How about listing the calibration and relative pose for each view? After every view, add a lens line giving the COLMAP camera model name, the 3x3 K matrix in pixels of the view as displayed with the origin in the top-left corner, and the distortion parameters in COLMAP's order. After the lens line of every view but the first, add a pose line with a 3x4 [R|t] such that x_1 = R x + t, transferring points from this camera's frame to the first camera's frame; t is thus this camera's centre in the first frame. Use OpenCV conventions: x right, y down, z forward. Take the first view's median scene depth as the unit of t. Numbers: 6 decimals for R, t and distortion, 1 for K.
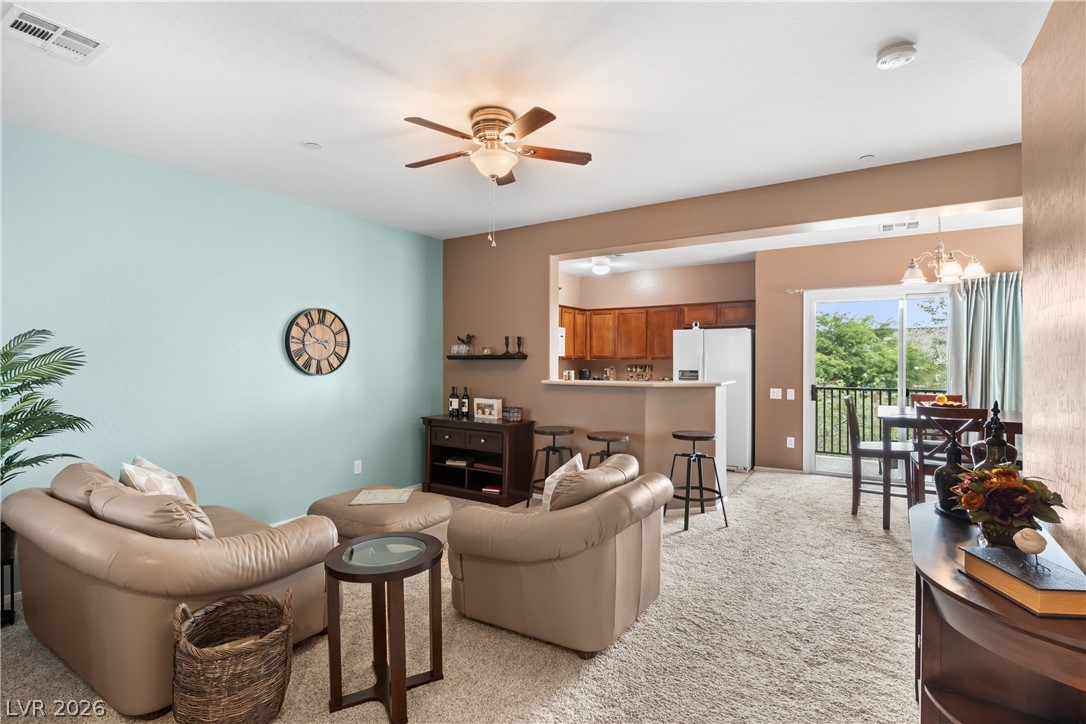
lens RADIAL K [[532.4, 0, 545.4], [0, 532.4, 357.2], [0, 0, 1]] dist [0.000467, -0.000230]
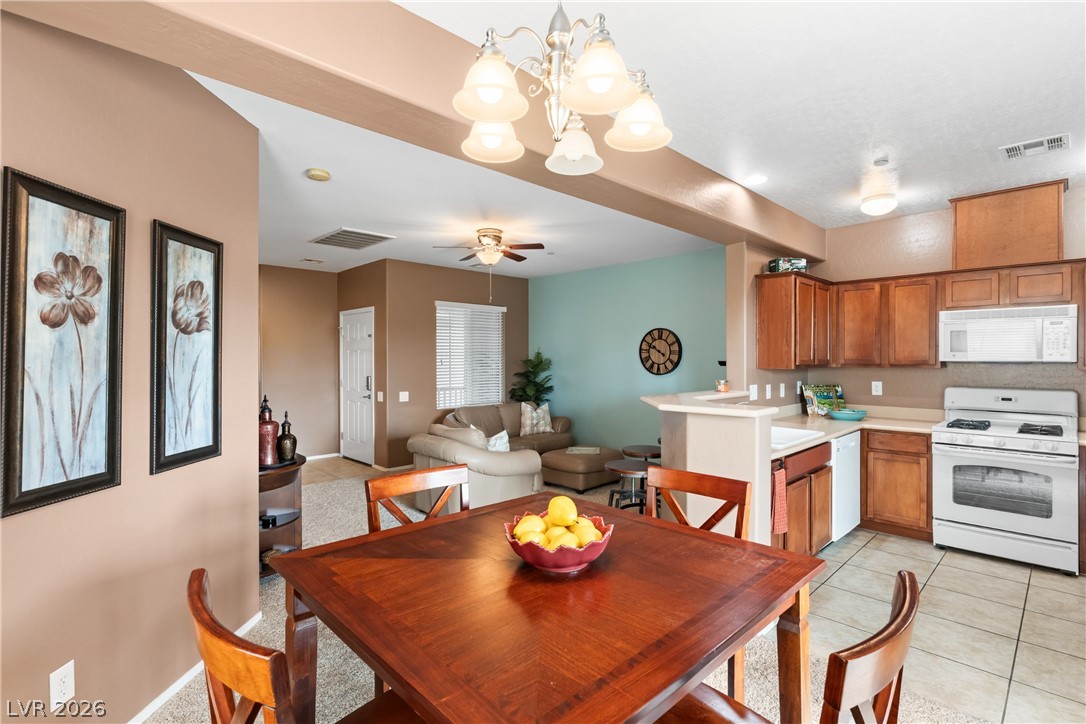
lens RADIAL K [[514.7, 0, 542.4], [0, 514.7, 358.5], [0, 0, 1]] dist [0.001641, -0.001192]
pose [[-0.240819, 0.000424, -0.970570, 0.858899], [0.003882, 0.999992, -0.000527, -0.008955], [0.970562, -0.003895, -0.240819, 0.883233]]
